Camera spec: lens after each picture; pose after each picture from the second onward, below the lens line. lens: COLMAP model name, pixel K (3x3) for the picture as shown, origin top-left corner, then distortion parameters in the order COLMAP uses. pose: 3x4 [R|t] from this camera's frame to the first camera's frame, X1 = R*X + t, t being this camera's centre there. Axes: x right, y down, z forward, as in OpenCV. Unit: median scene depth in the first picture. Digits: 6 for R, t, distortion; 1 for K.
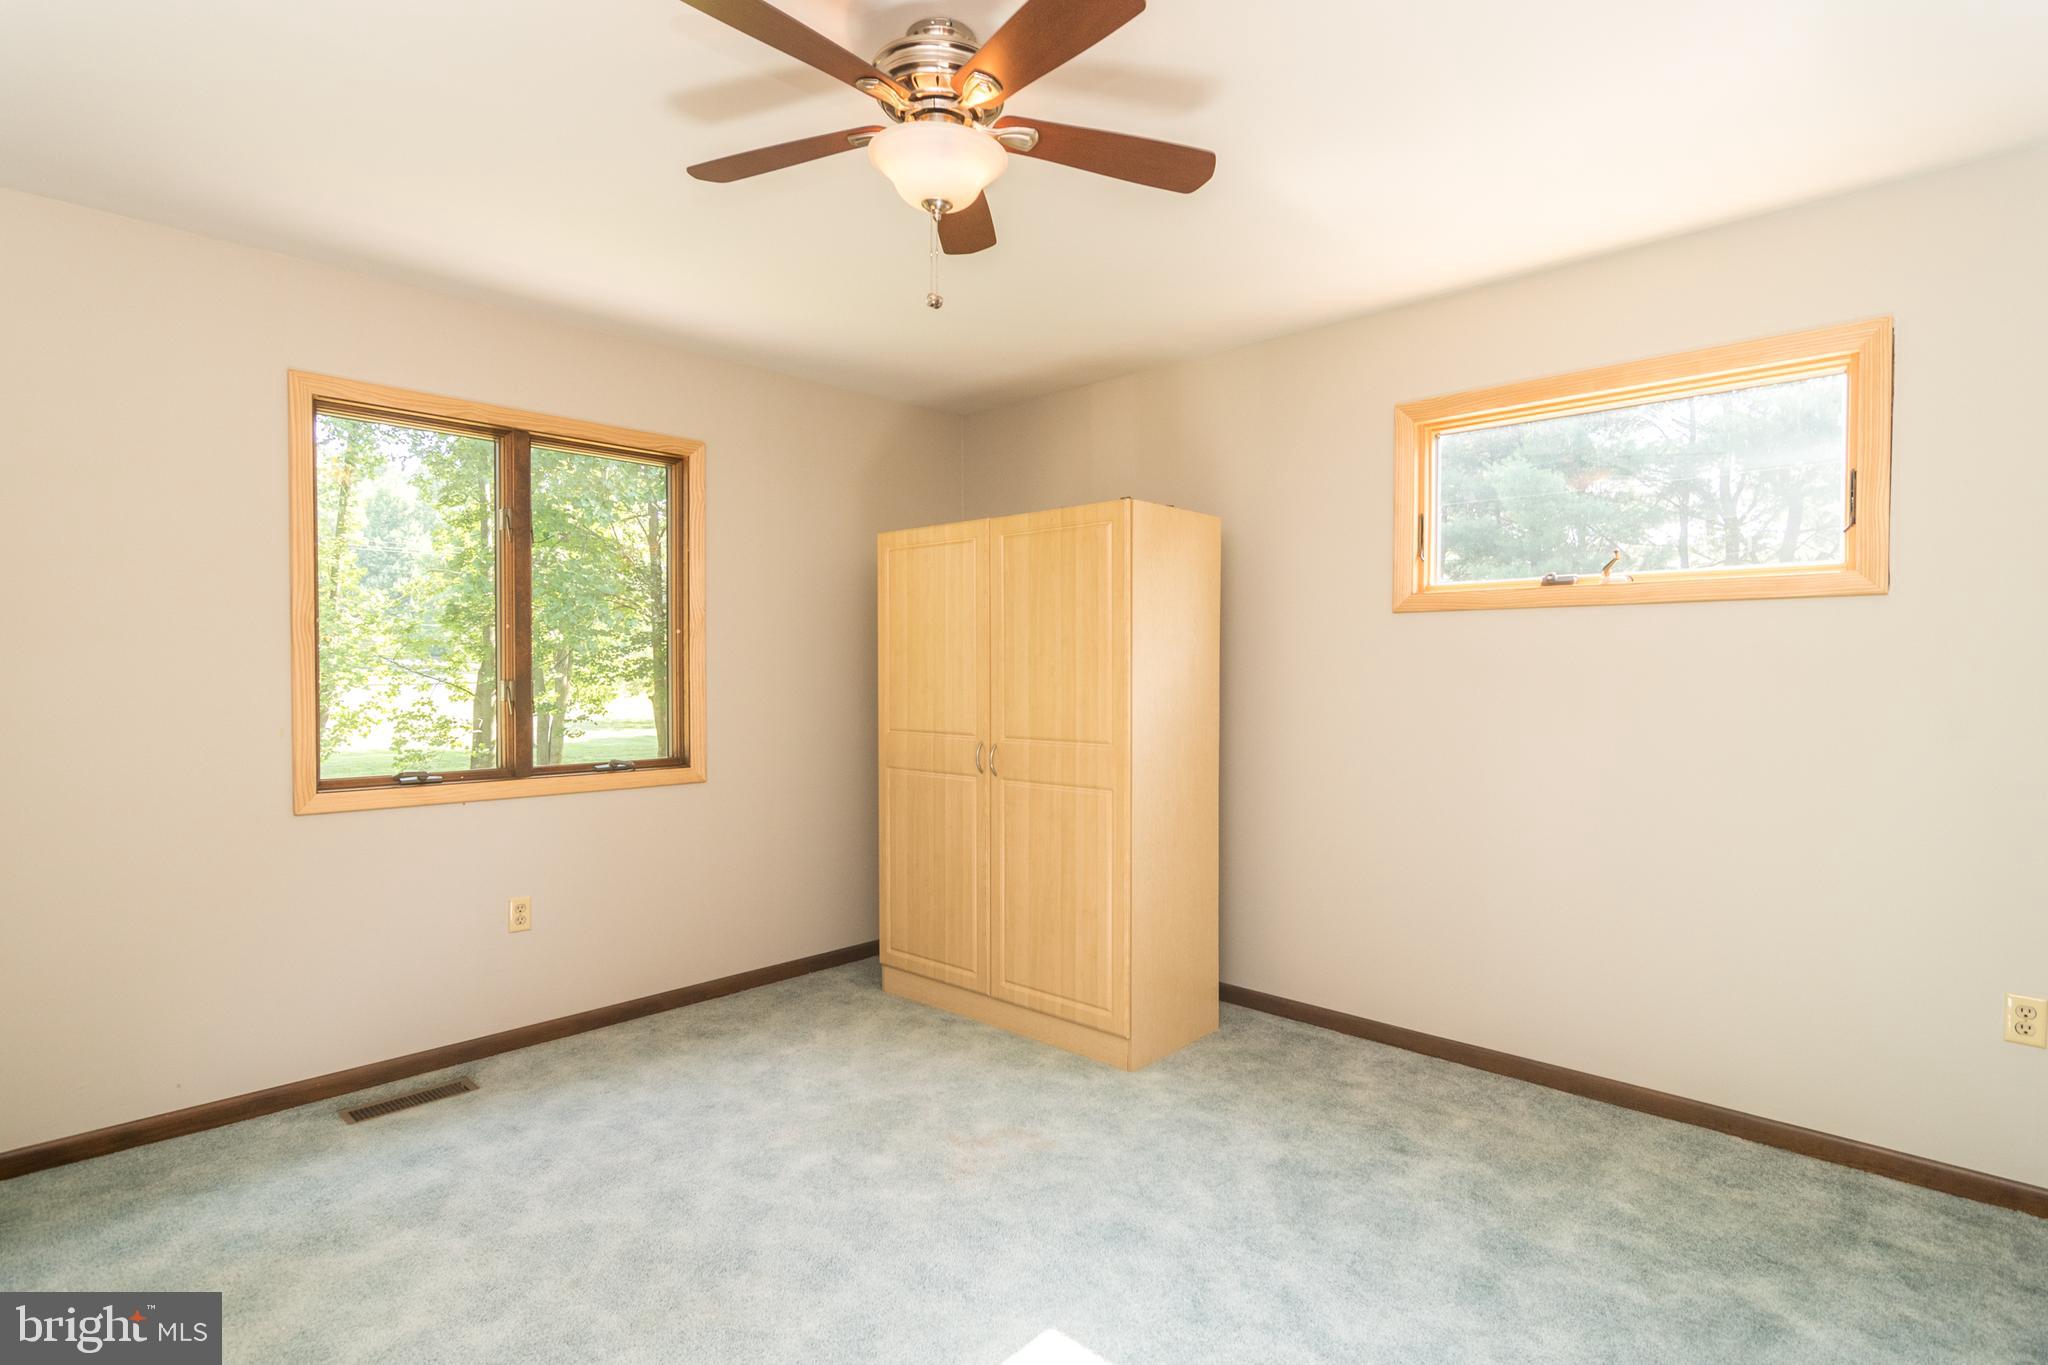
lens RADIAL K [[1014.5, 0, 1037.5], [0, 1014.5, 684.9], [0, 0, 1]] dist [-0.002605, 0.000776]
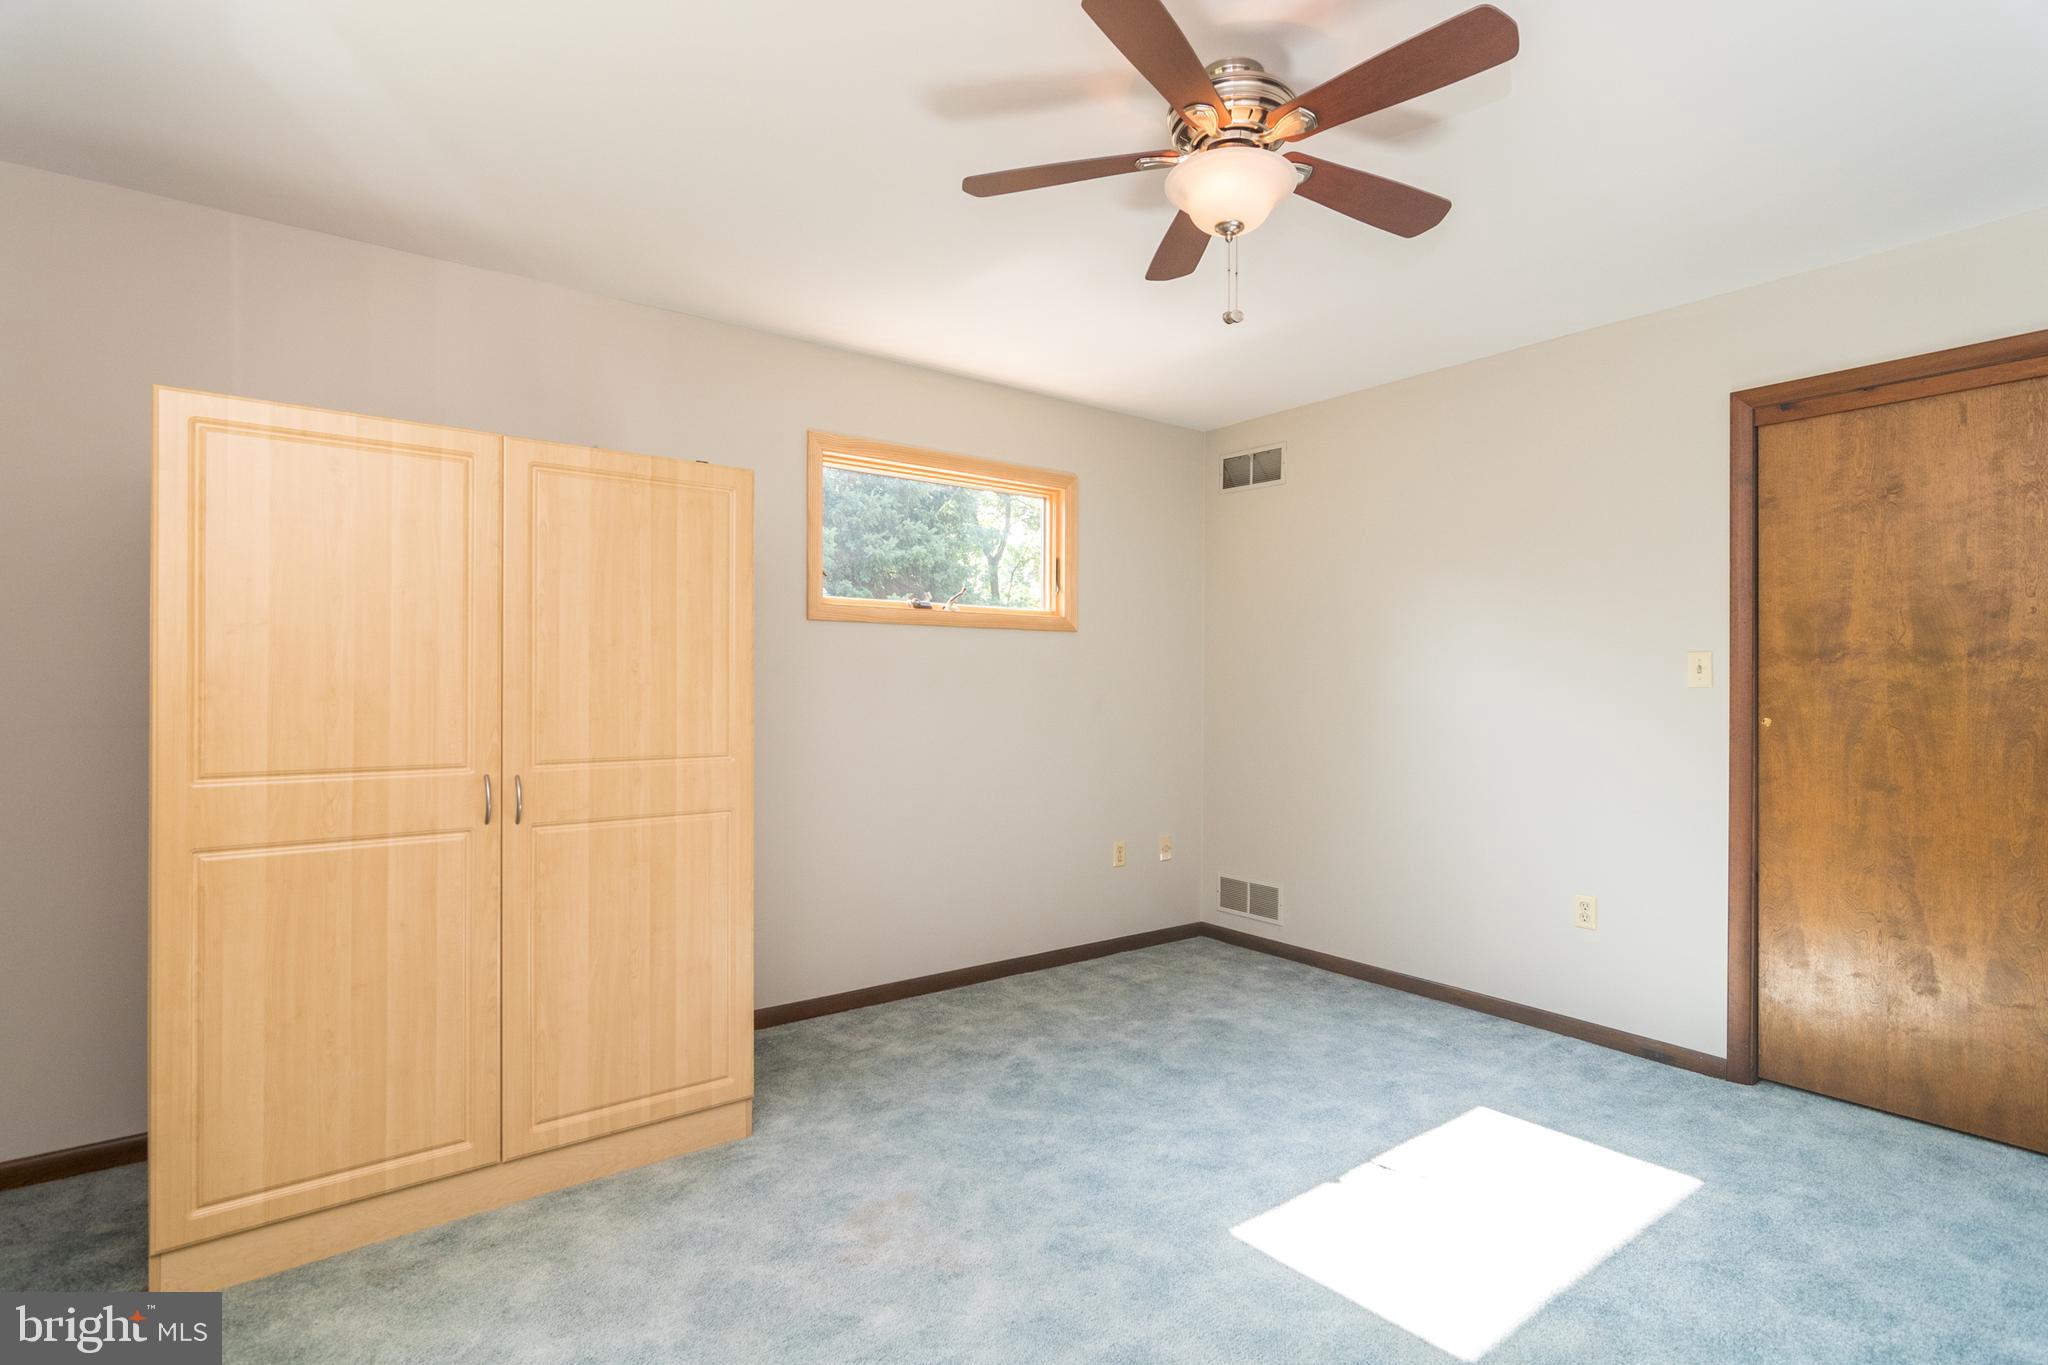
lens RADIAL K [[988.2, 0, 1024.1], [0, 988.2, 687.5], [0, 0, 1]] dist [-0.002216, 0.000104]
pose [[0.178806, -0.002384, 0.983881, -0.745437], [0.013365, 0.999911, -0.000006, 0.005518], [-0.983794, 0.013151, 0.178822, 0.667708]]
